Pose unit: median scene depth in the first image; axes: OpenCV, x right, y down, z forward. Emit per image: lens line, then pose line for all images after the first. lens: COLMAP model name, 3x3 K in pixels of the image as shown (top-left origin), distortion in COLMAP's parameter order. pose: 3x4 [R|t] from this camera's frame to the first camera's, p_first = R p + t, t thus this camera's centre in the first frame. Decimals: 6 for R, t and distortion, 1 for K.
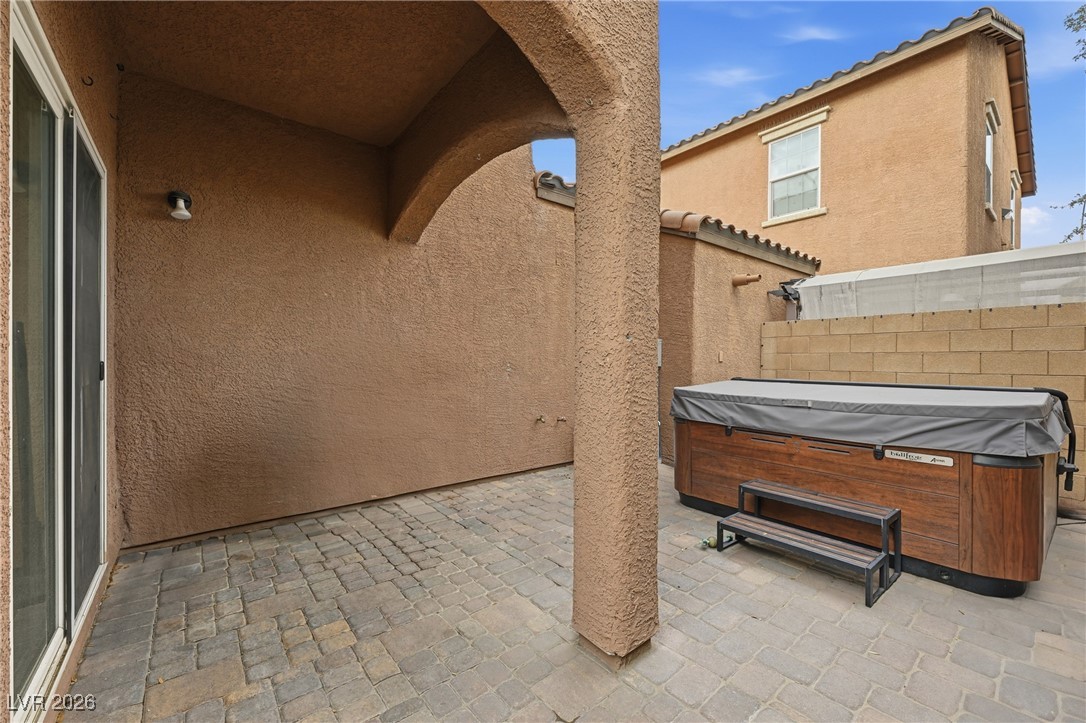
lens RADIAL K [[431.0, 0, 538.9], [0, 431.0, 359.4], [0, 0, 1]] dist [-0.001354, 0.000051]
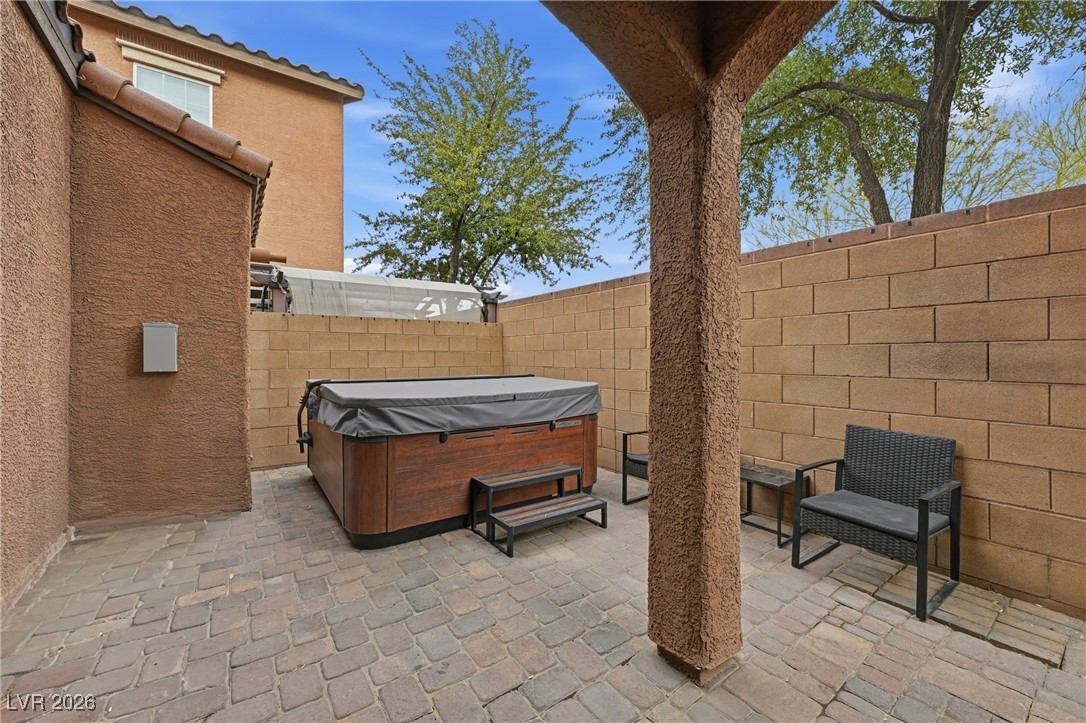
lens RADIAL K [[431.0, 0, 542.7], [0, 431.0, 356.4], [0, 0, 1]] dist [-0.001354, 0.000051]
pose [[0.057385, -0.003651, 0.998345, -0.466180], [-0.000876, 0.999993, 0.003708, -0.008932], [-0.998352, -0.001088, 0.057381, 0.747224]]
